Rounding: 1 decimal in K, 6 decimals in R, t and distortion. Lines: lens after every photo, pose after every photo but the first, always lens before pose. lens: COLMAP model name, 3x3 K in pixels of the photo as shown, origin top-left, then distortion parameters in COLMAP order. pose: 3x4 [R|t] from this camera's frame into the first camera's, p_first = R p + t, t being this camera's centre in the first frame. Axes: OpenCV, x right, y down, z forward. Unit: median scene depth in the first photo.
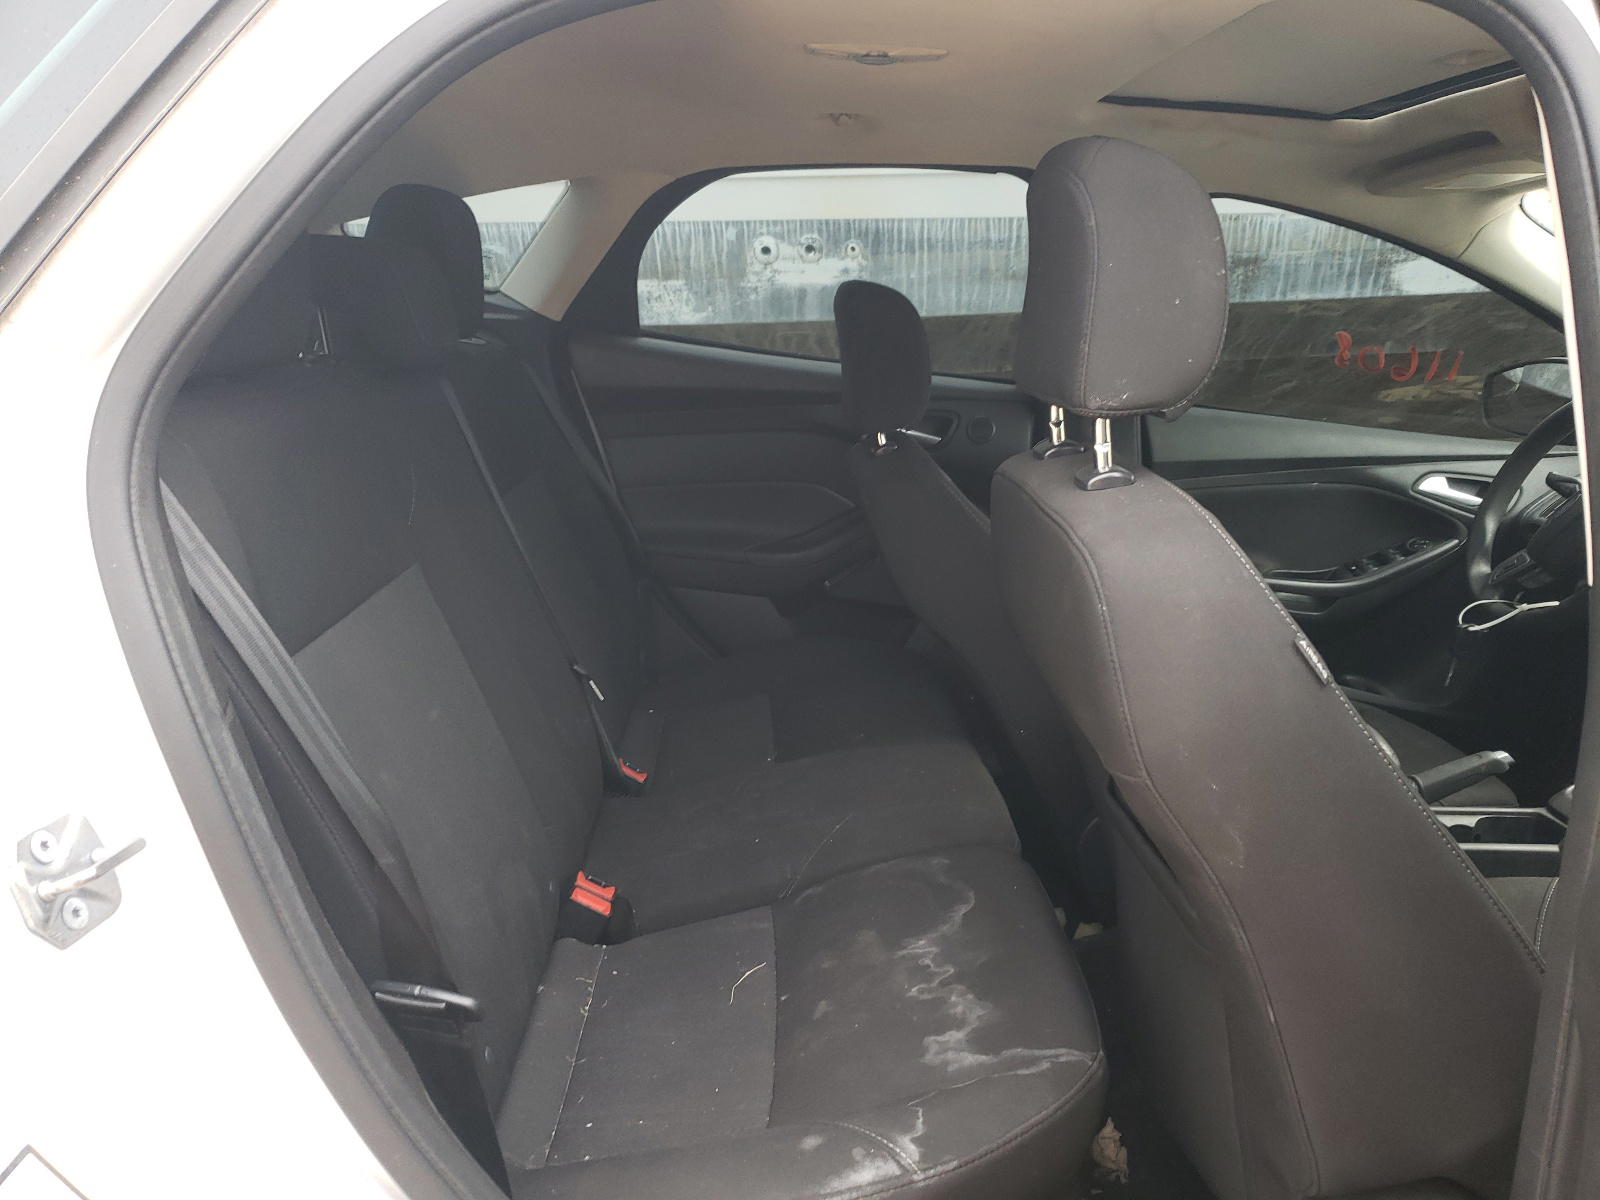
lens RADIAL K [[1224.8, 0, 806.3], [0, 1224.8, 606.5], [0, 0, 1]] dist [0.039746, -0.024593]
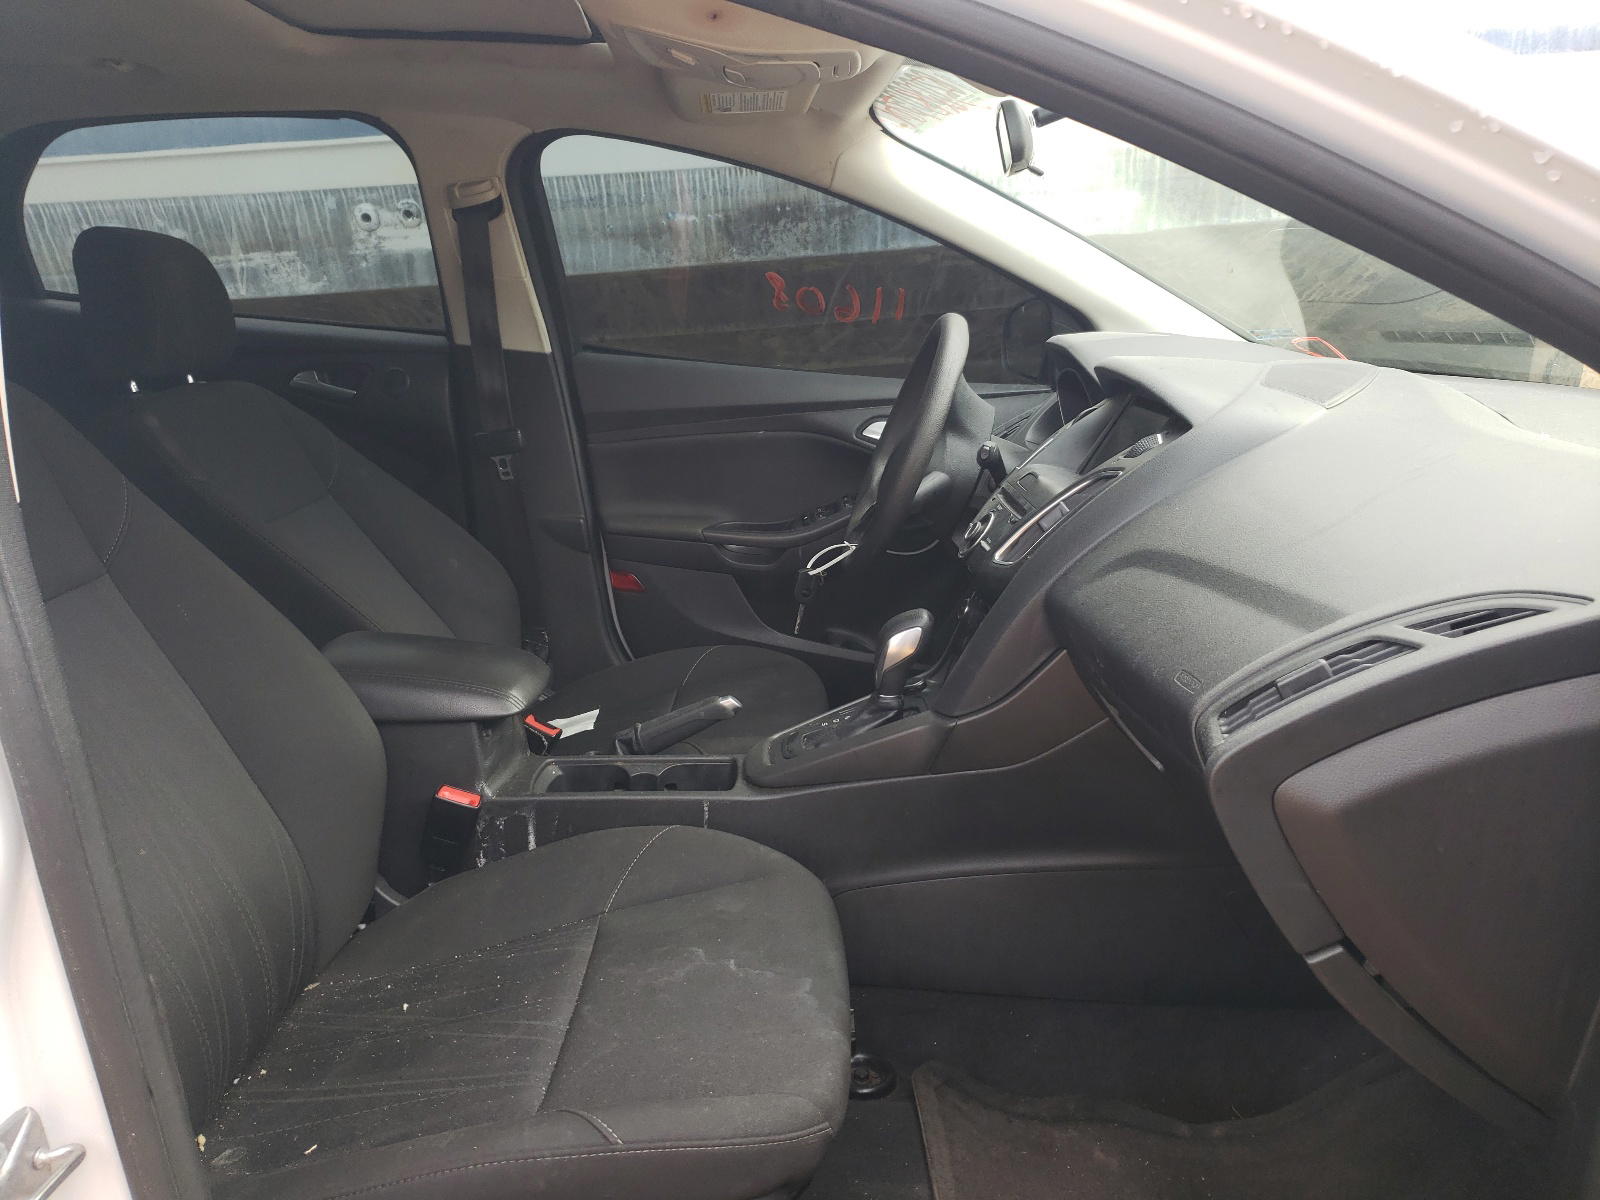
lens RADIAL K [[1224.8, 0, 803.5], [0, 1224.8, 595.4], [0, 0, 1]] dist [0.039746, -0.024593]
pose [[0.994856, -0.011754, -0.100613, 0.417271], [0.011544, 0.999930, -0.002677, 0.024399], [0.100637, 0.001502, 0.994922, 0.037088]]
